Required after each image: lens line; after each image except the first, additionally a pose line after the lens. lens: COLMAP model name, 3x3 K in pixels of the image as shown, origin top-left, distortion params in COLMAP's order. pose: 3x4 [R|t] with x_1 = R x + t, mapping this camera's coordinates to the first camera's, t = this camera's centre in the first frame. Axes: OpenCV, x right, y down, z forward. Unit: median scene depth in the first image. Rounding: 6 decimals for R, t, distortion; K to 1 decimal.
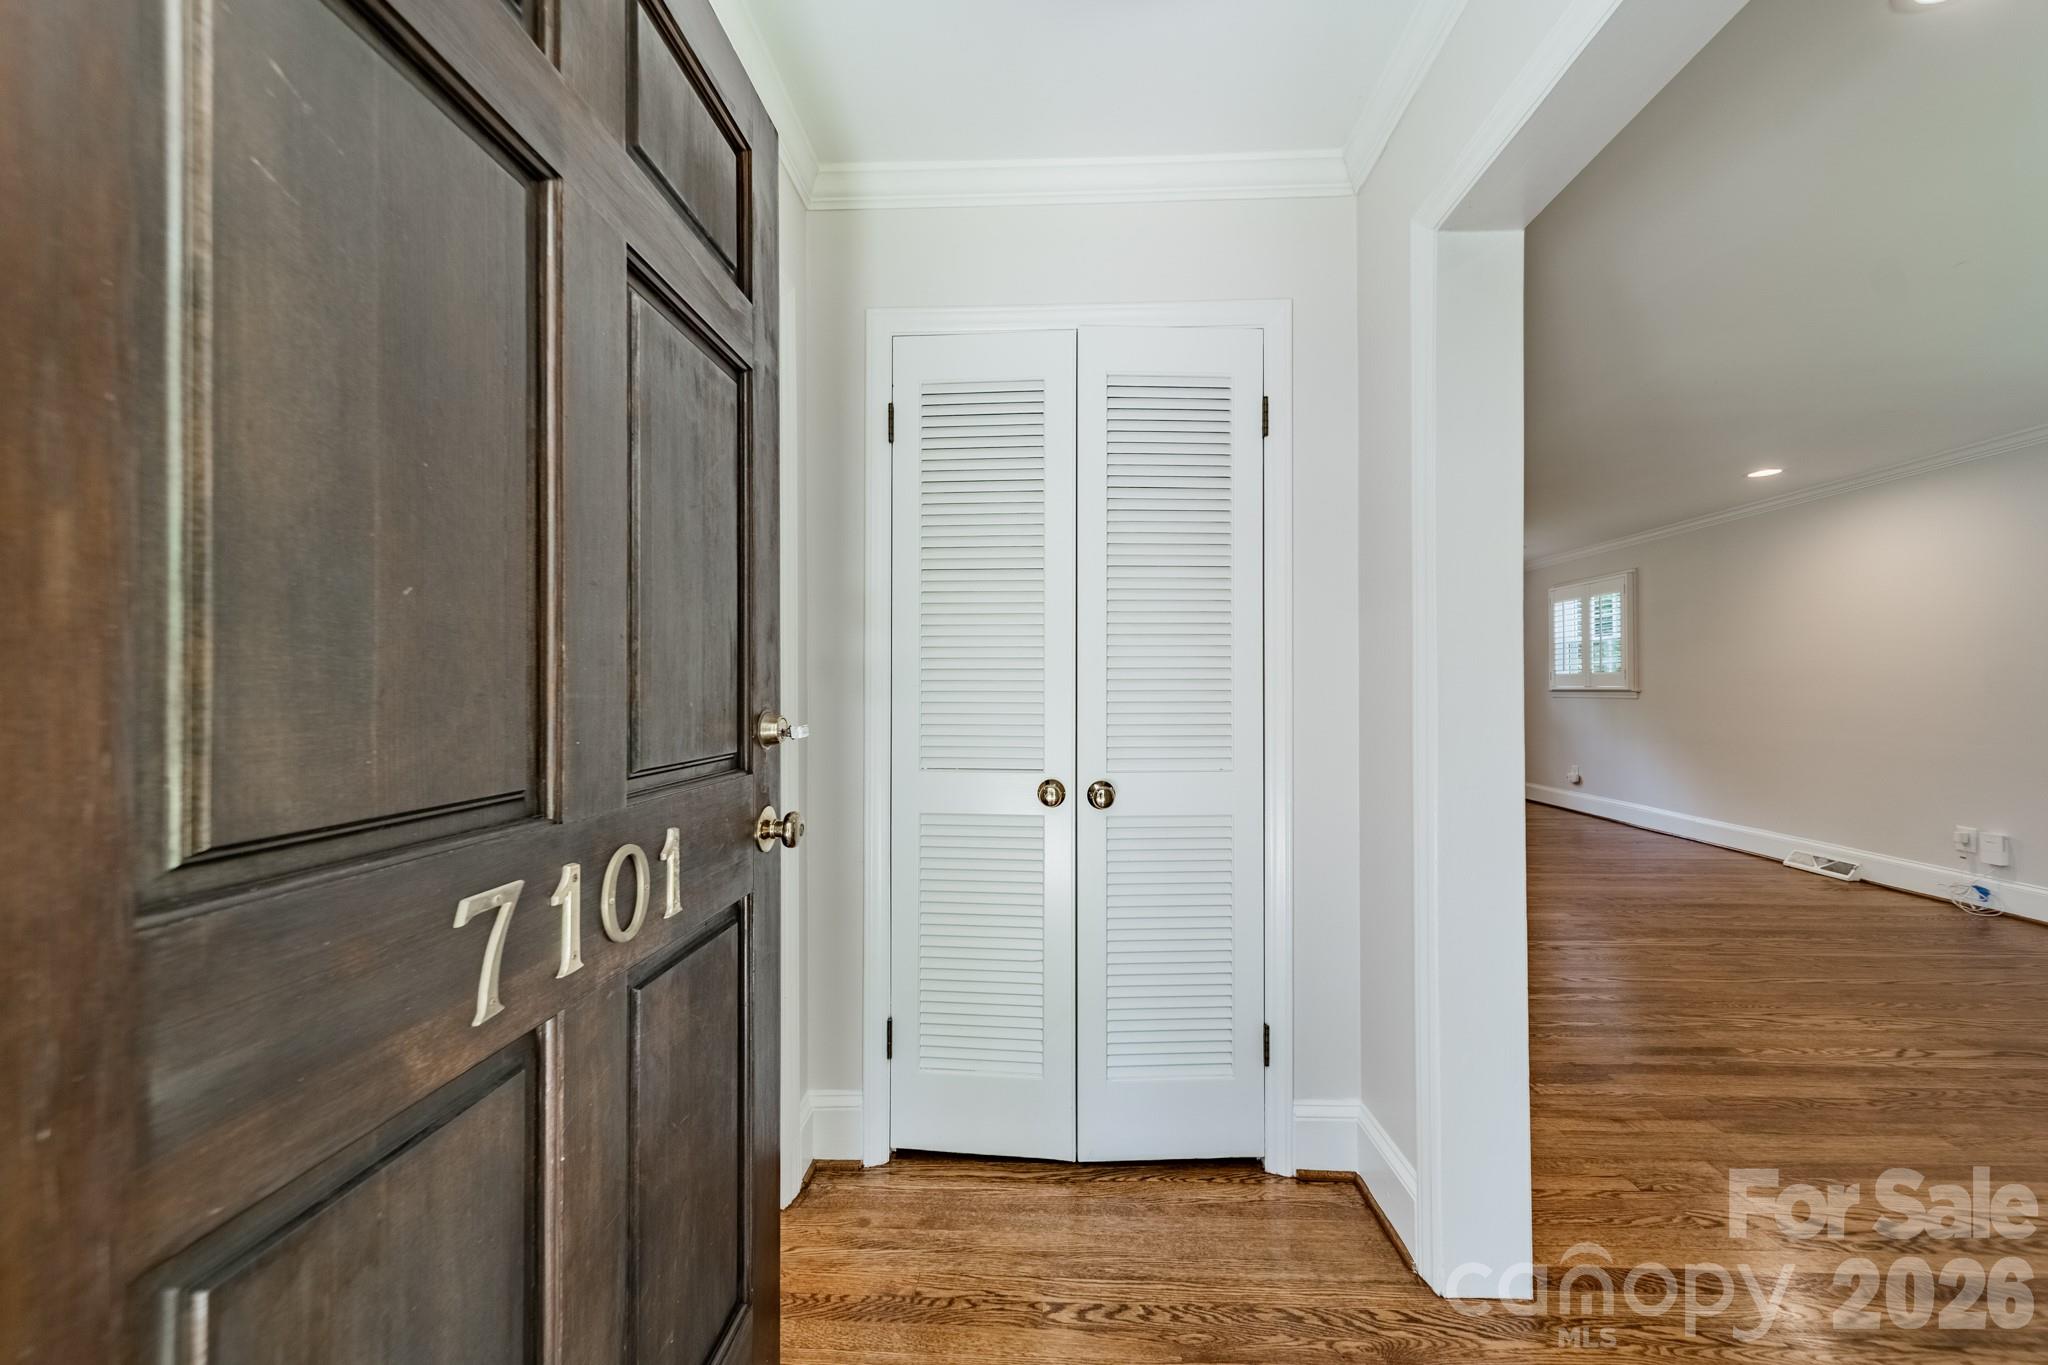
lens RADIAL K [[726.2, 0, 1039.6], [0, 726.2, 686.8], [0, 0, 1]] dist [0.007329, -0.000450]
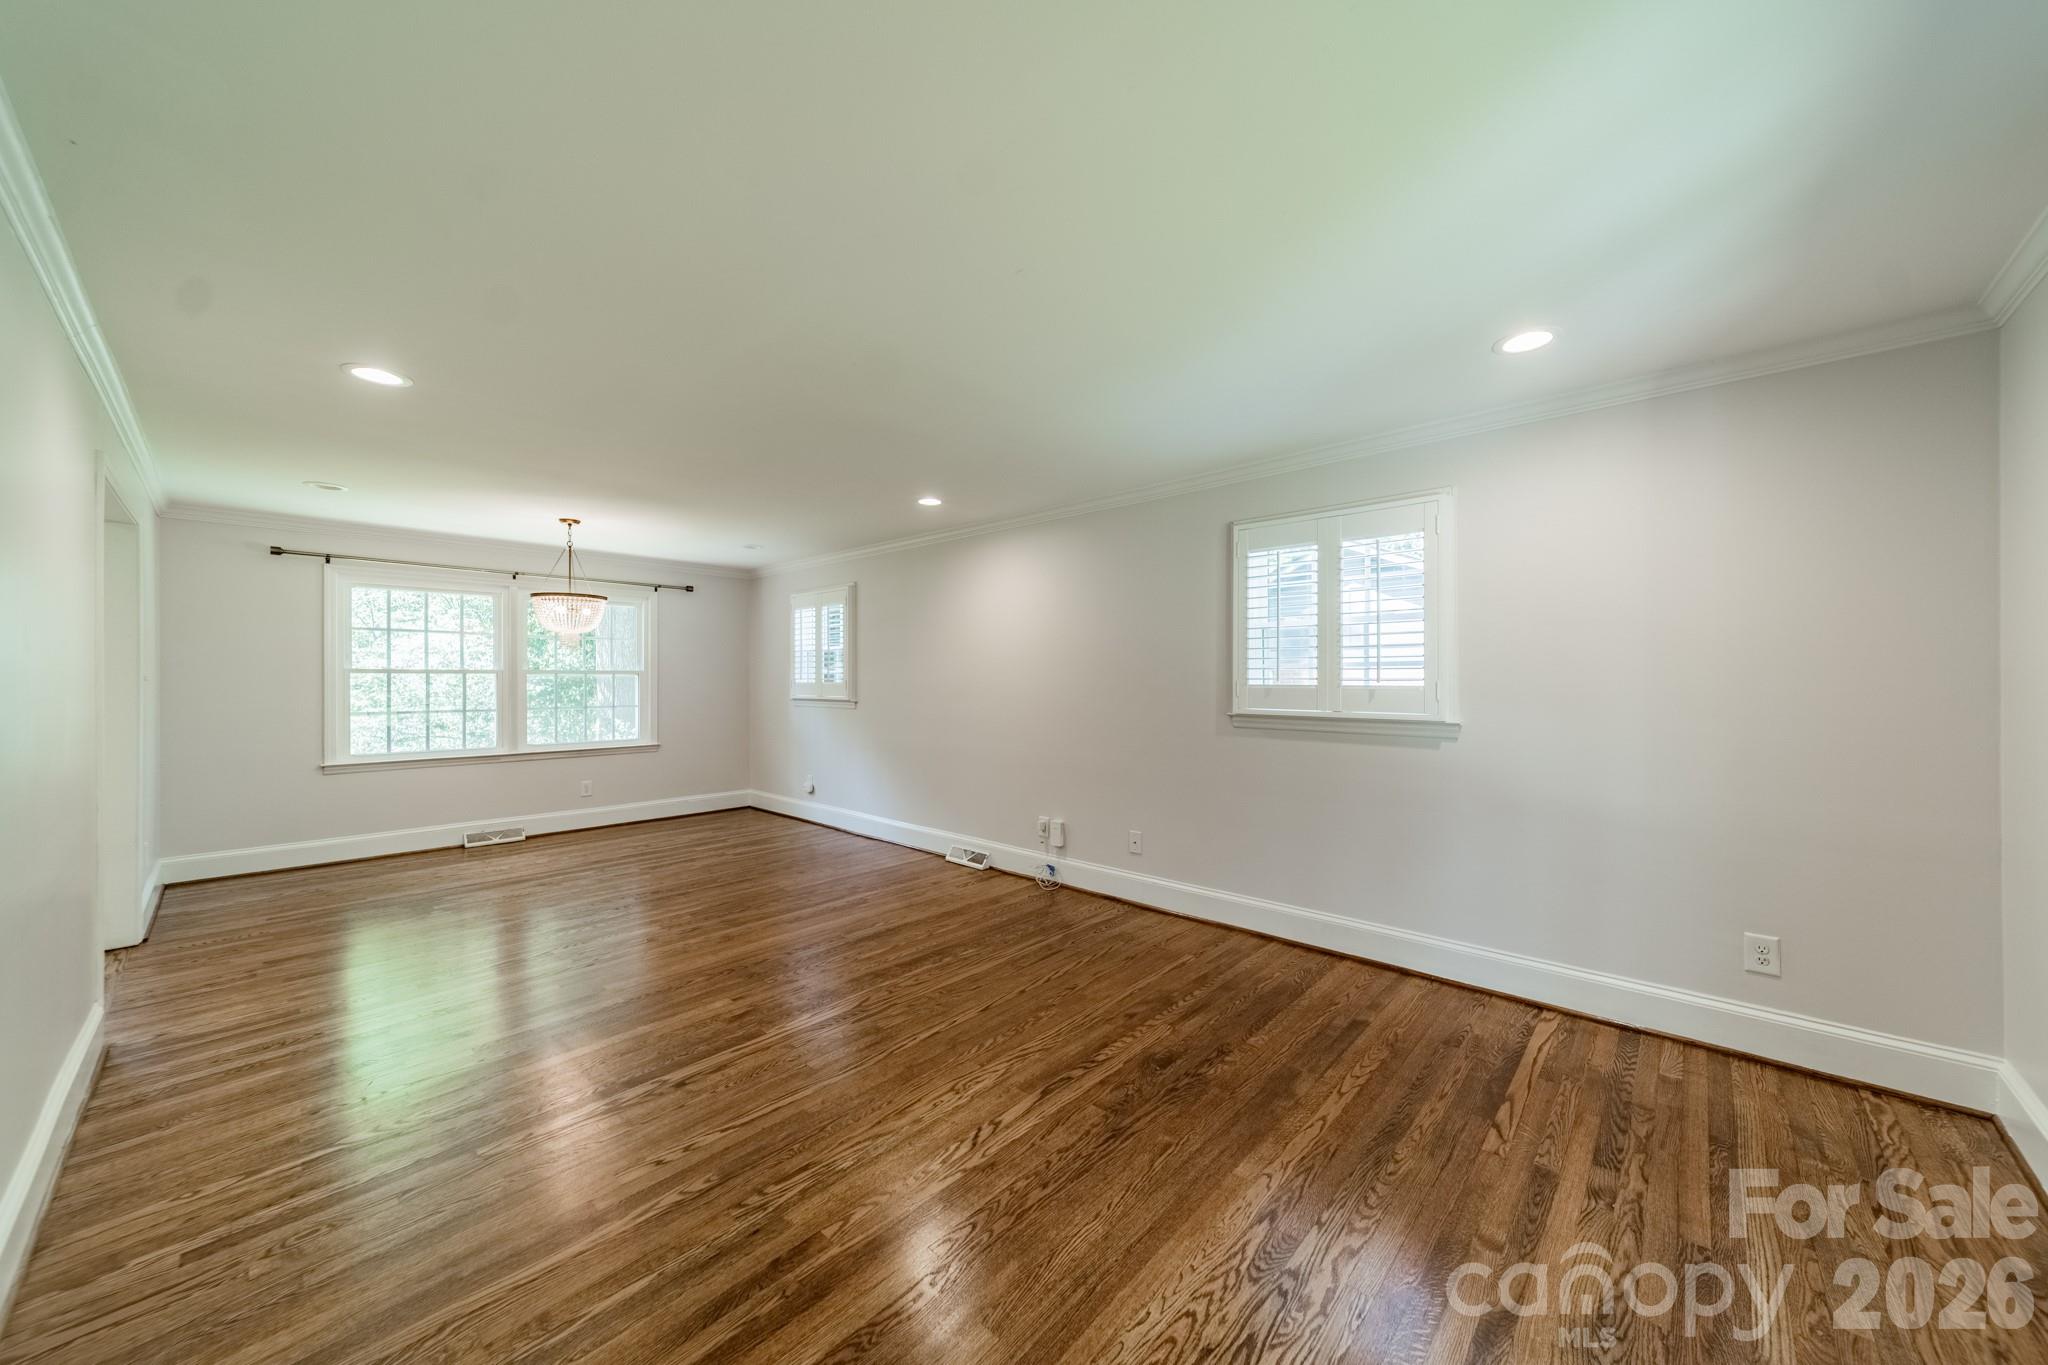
lens RADIAL K [[726.2, 0, 1045.9], [0, 726.2, 681.8], [0, 0, 1]] dist [0.007329, -0.000450]
pose [[0.638403, -0.003637, 0.769694, 0.343924], [0.002744, 0.999993, 0.002449, -0.039858], [-0.769697, 0.000549, 0.638409, 0.230114]]
